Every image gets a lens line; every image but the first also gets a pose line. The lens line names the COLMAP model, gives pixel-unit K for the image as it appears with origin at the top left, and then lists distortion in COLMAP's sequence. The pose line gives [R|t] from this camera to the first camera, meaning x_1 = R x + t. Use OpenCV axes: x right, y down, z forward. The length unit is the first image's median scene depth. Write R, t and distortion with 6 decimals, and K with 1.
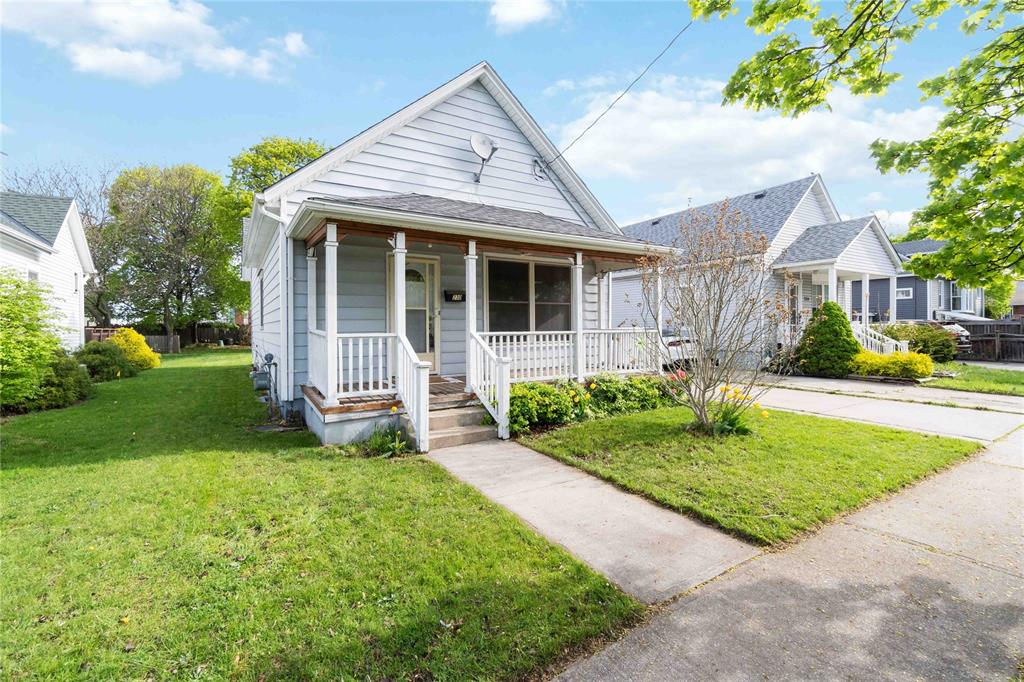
lens RADIAL K [[439.1, 0, 481.0], [0, 439.1, 326.5], [0, 0, 1]] dist [-0.003818, 0.000104]
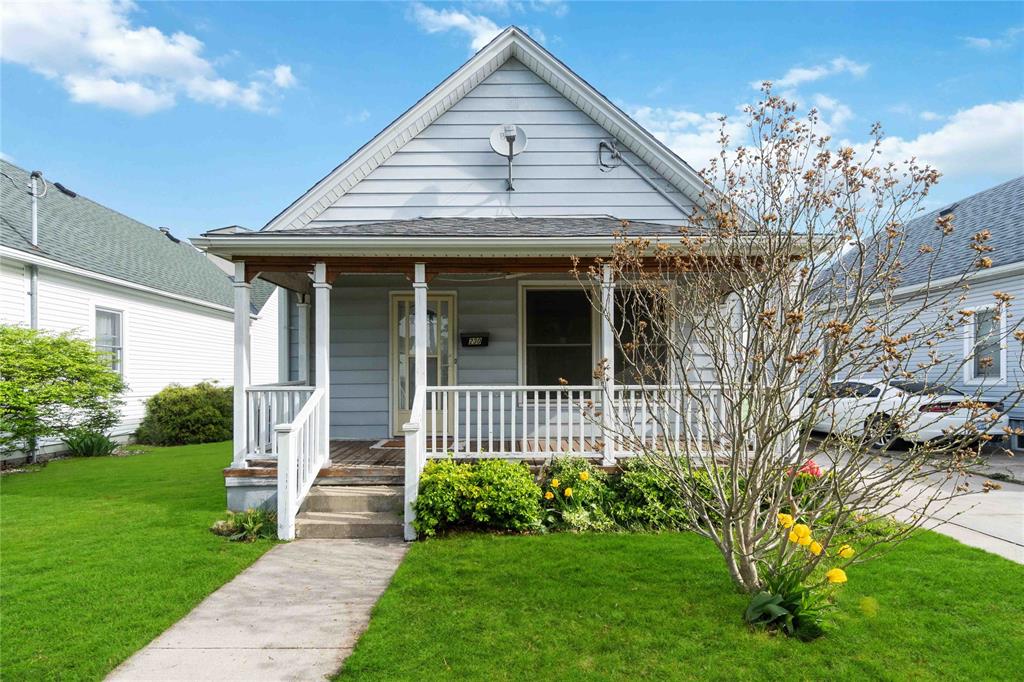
lens RADIAL K [[439.1, 0, 510.2], [0, 439.1, 380.5], [0, 0, 1]] dist [-0.003818, 0.000104]
pose [[0.864952, 0.007146, -0.501804, 0.370778], [-0.003271, 0.999958, 0.008602, -0.002664], [0.501844, -0.005799, 0.864939, 0.327543]]
